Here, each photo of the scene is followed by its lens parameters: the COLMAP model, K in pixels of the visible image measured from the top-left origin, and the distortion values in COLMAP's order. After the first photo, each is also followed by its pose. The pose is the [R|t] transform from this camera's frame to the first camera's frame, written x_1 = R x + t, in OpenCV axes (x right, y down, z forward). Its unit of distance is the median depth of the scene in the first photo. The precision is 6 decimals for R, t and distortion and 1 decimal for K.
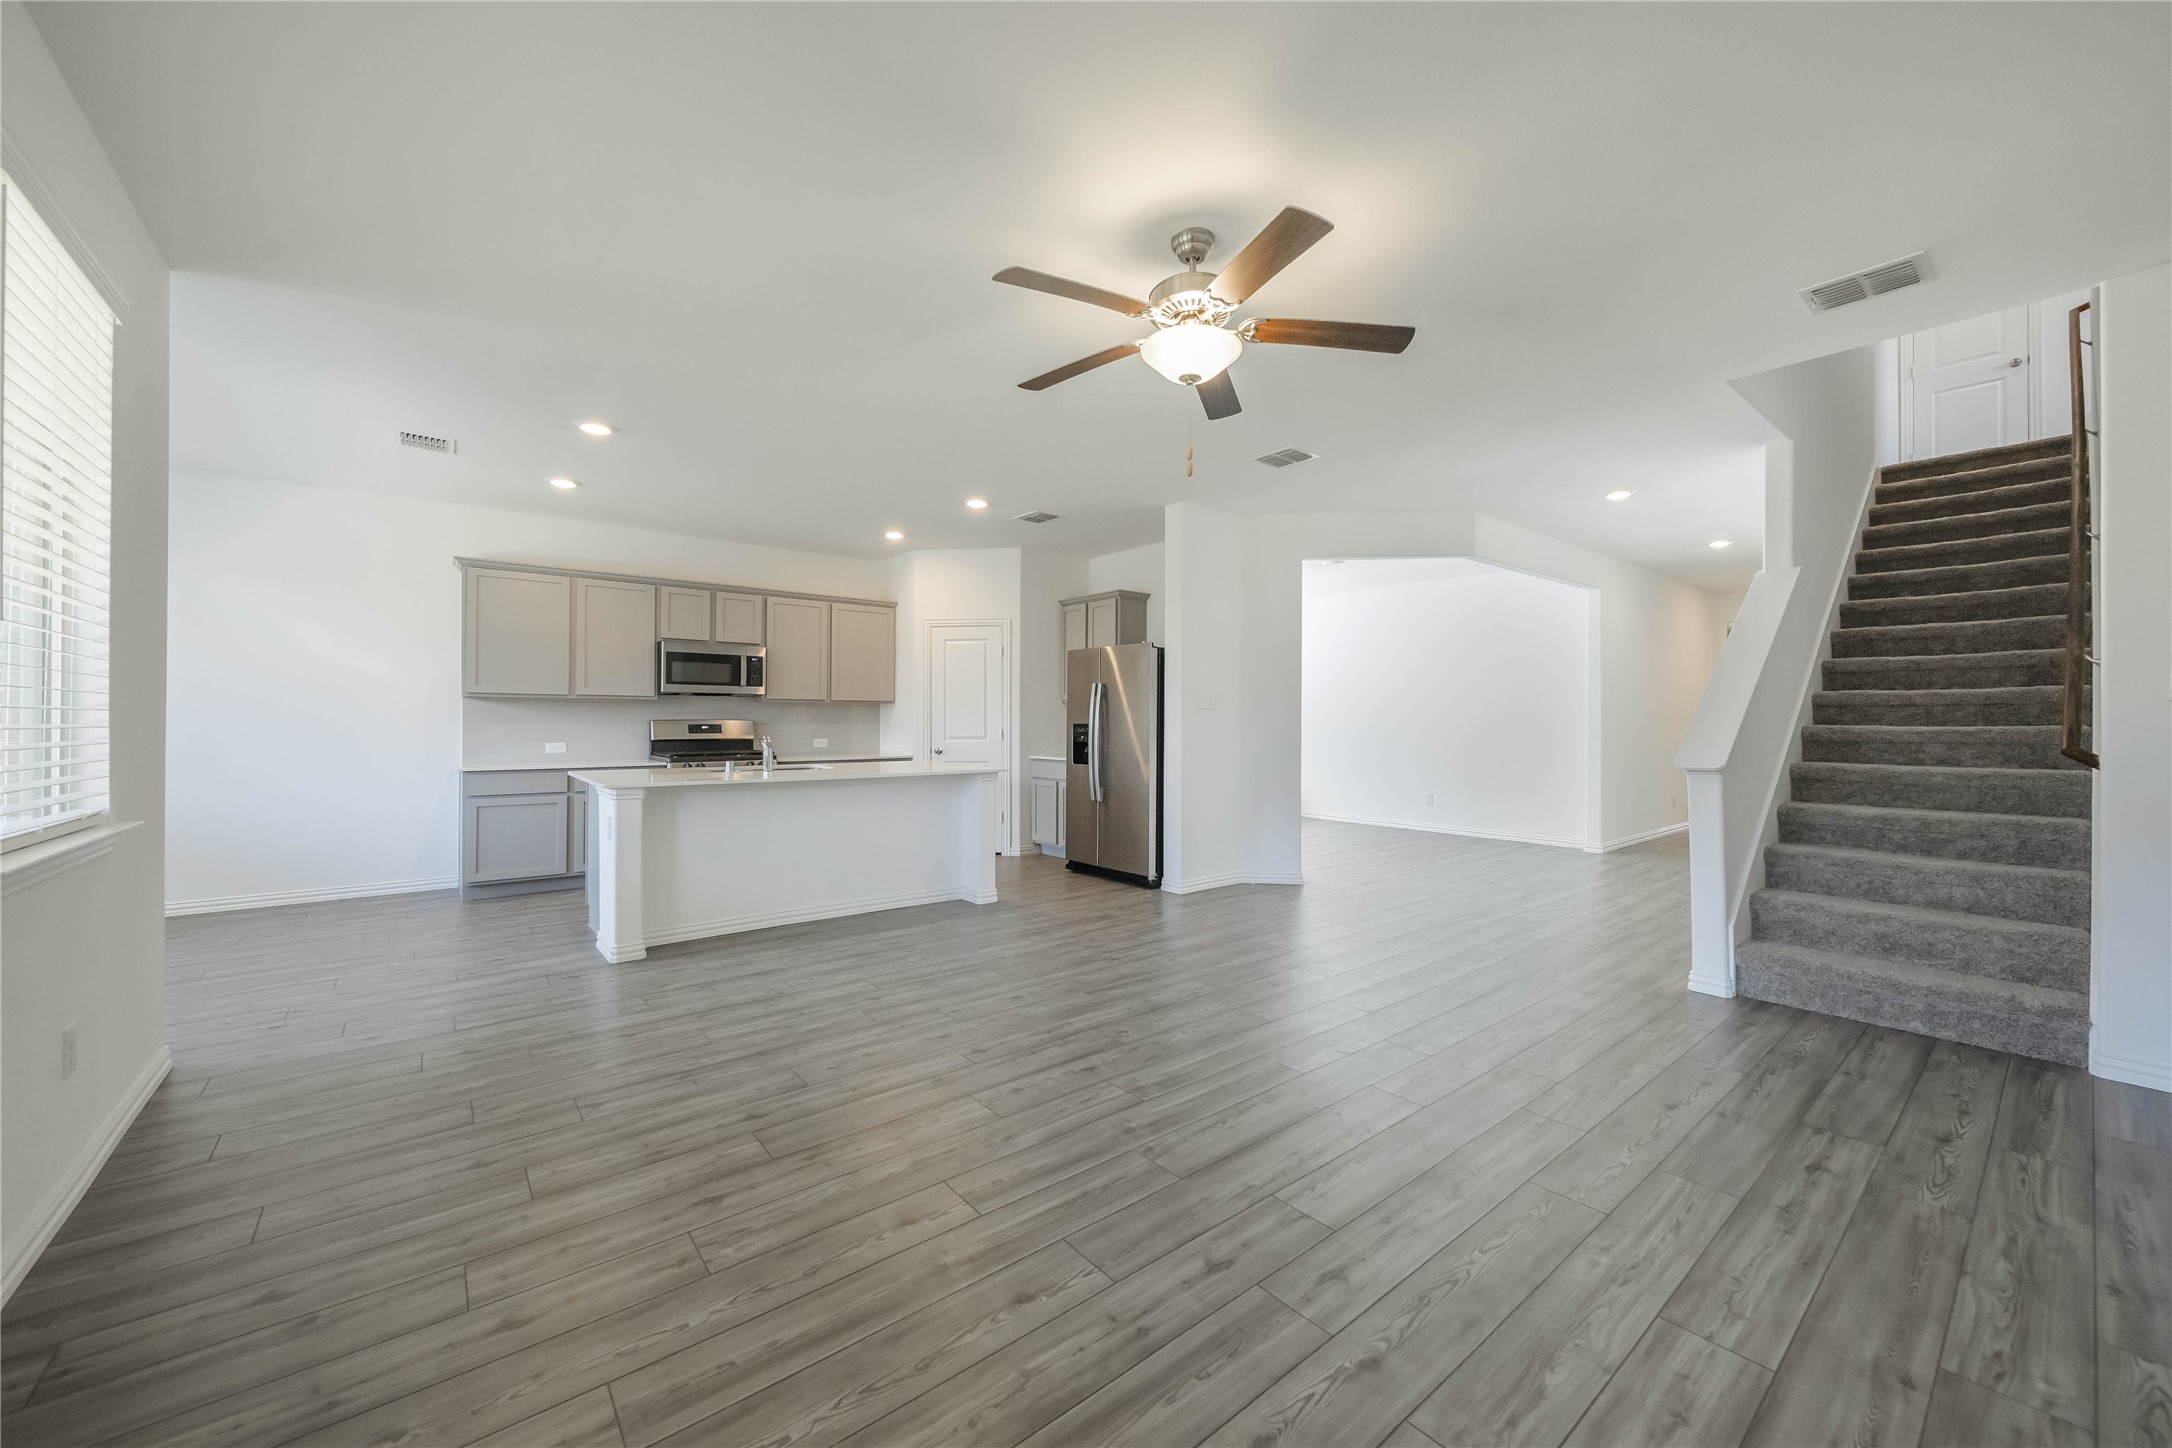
lens RADIAL K [[771.9, 0, 1090.7], [0, 771.9, 721.8], [0, 0, 1]] dist [0.000693, -0.000013]
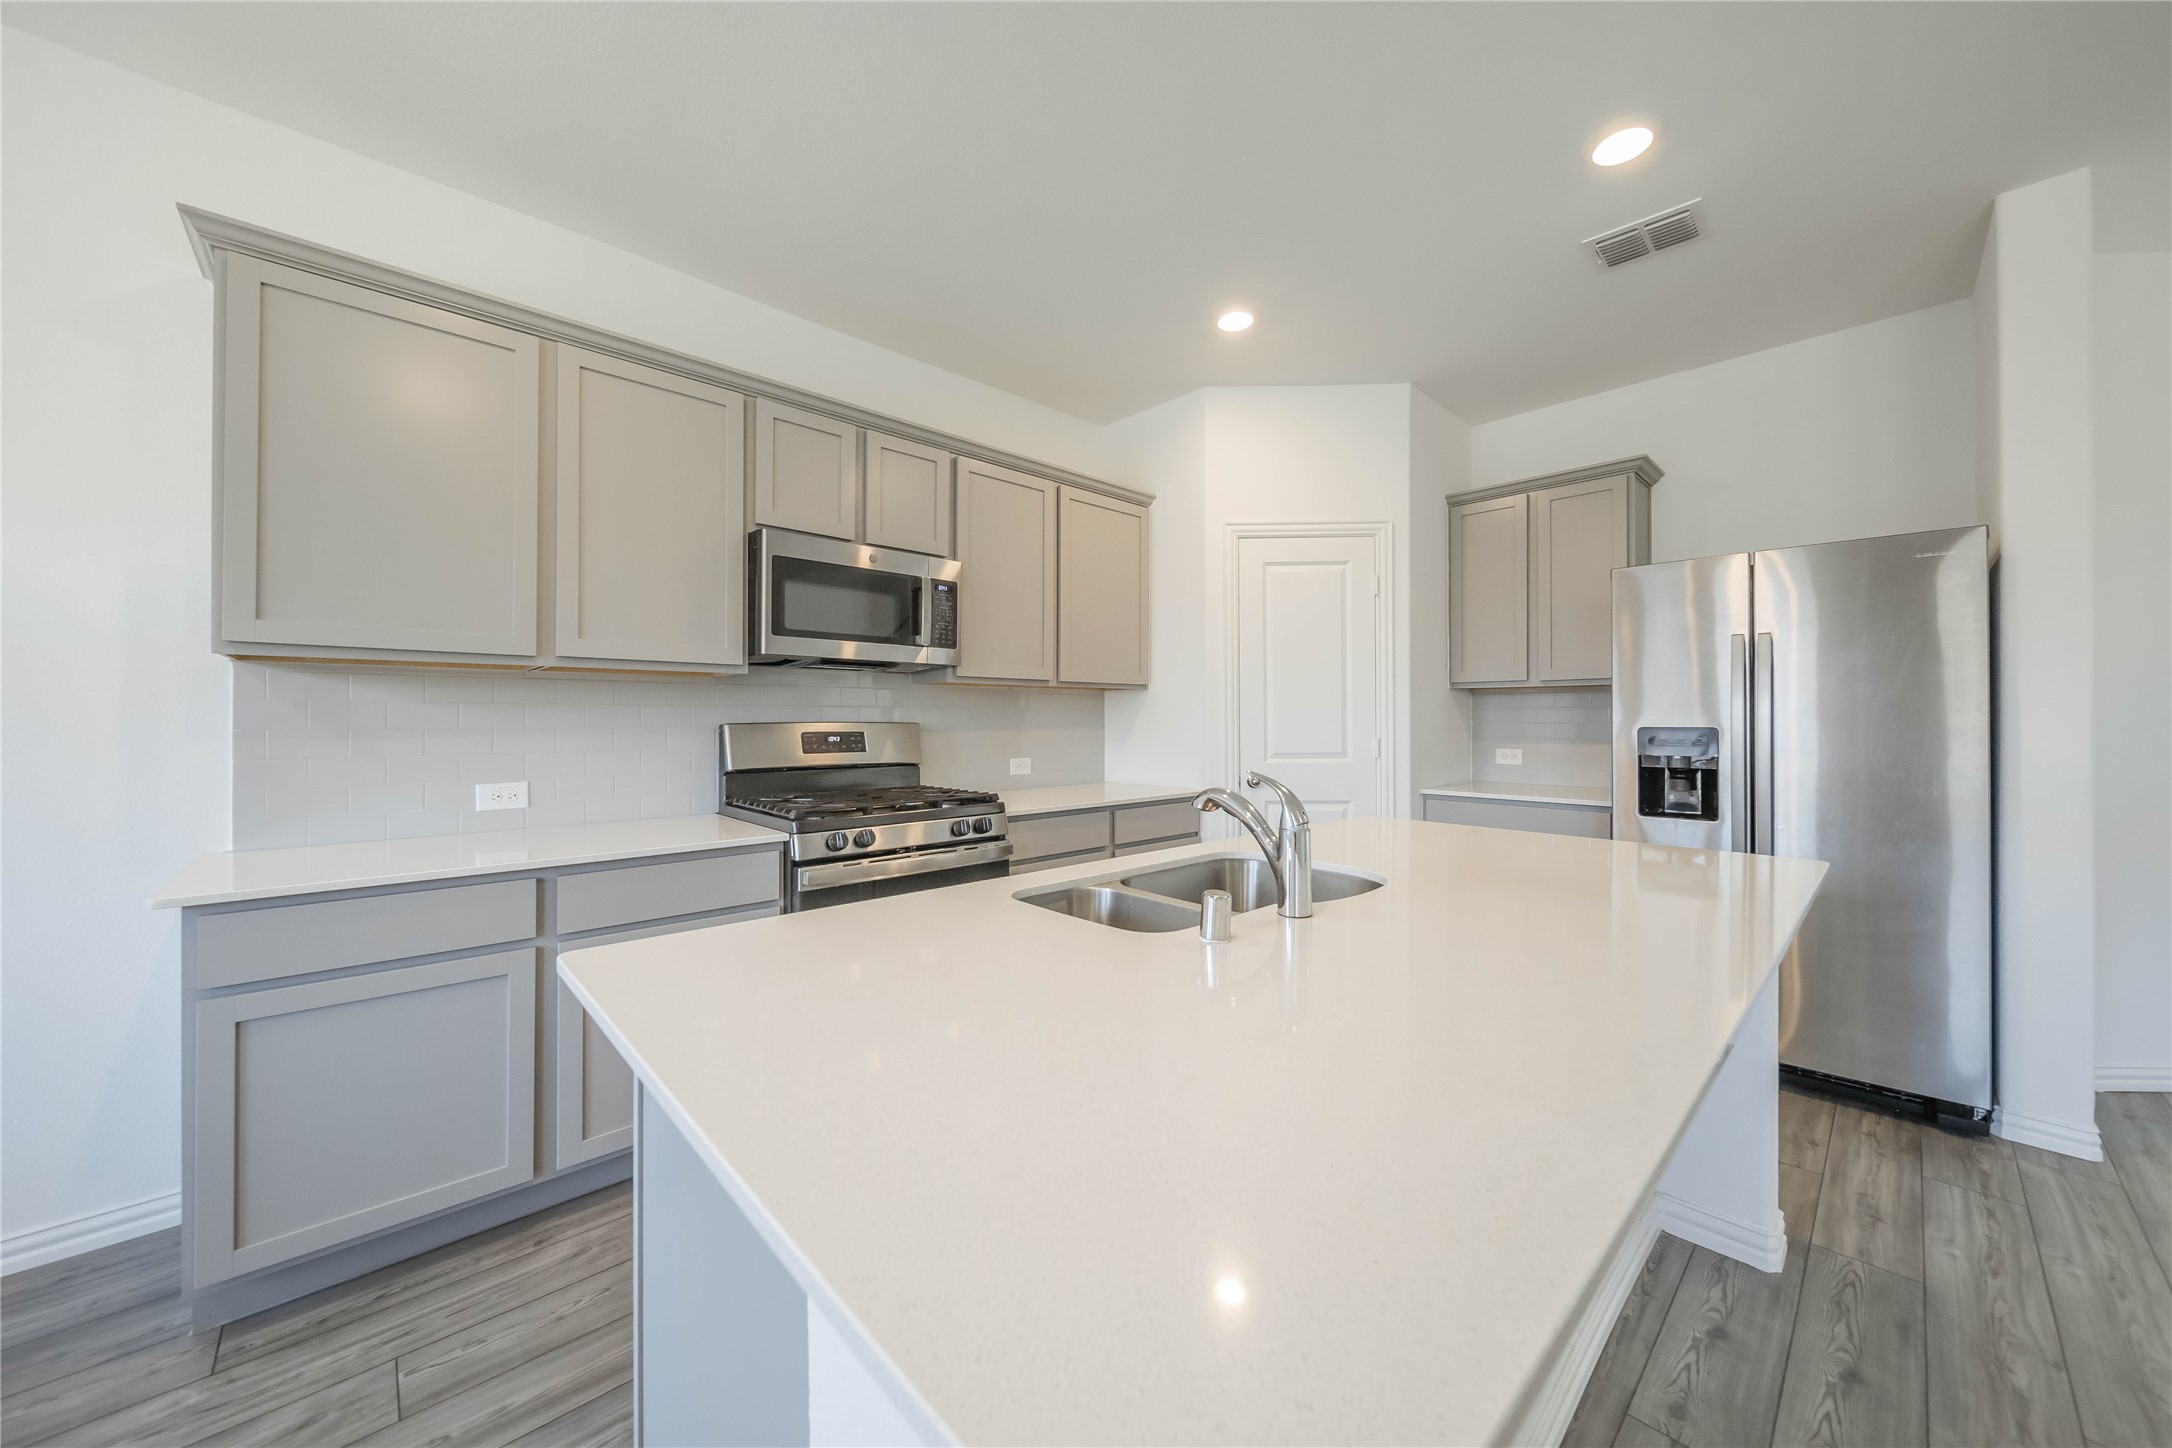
lens RADIAL K [[830.6, 0, 1083.1], [0, 830.6, 717.9], [0, 0, 1]] dist [-0.002147, -0.000033]
pose [[0.999981, -0.004103, 0.004627, -0.393343], [0.004115, 0.999989, -0.002415, -0.003621], [-0.004617, 0.002434, 0.999986, 0.568550]]
